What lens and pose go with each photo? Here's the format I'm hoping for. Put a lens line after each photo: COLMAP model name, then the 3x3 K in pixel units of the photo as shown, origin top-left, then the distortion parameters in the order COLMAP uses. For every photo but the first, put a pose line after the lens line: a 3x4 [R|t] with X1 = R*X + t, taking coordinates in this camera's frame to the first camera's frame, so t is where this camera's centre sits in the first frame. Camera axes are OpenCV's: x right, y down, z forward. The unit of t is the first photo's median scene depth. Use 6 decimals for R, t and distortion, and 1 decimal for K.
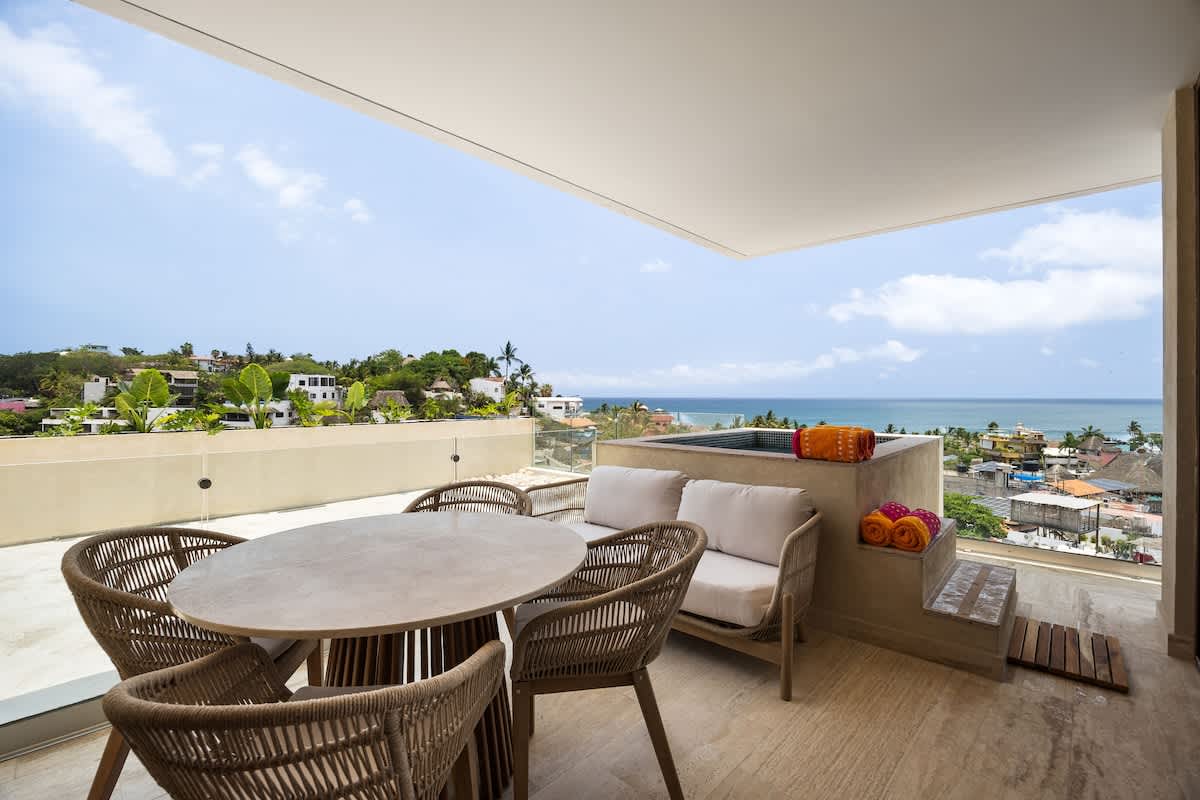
lens RADIAL K [[518.0, 0, 608.0], [0, 518.0, 398.6], [0, 0, 1]] dist [-0.007434, -0.000780]
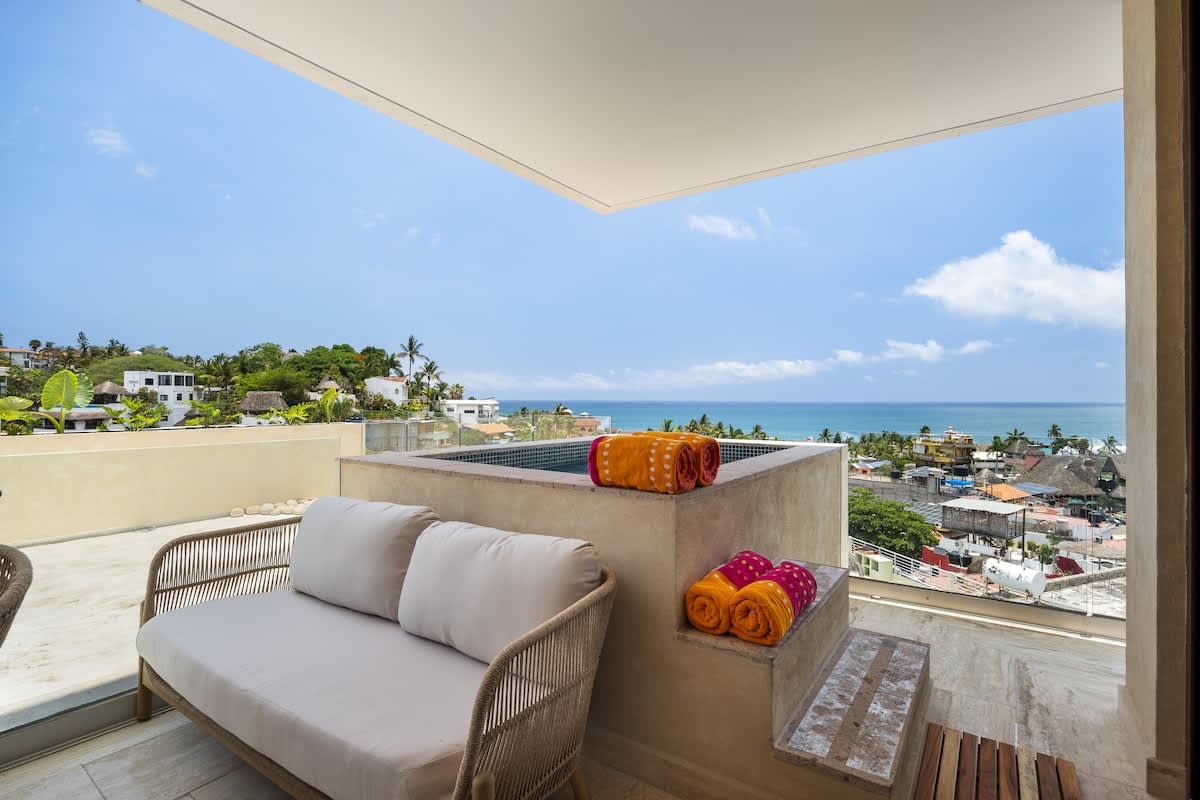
lens RADIAL K [[574.9, 0, 601.0], [0, 574.9, 394.6], [0, 0, 1]] dist [-0.003463, -0.001513]
pose [[0.991895, 0.002885, 0.127028, 0.202685], [-0.001372, 0.999927, -0.012001, 0.011620], [-0.127053, 0.011730, 0.991827, 0.230665]]
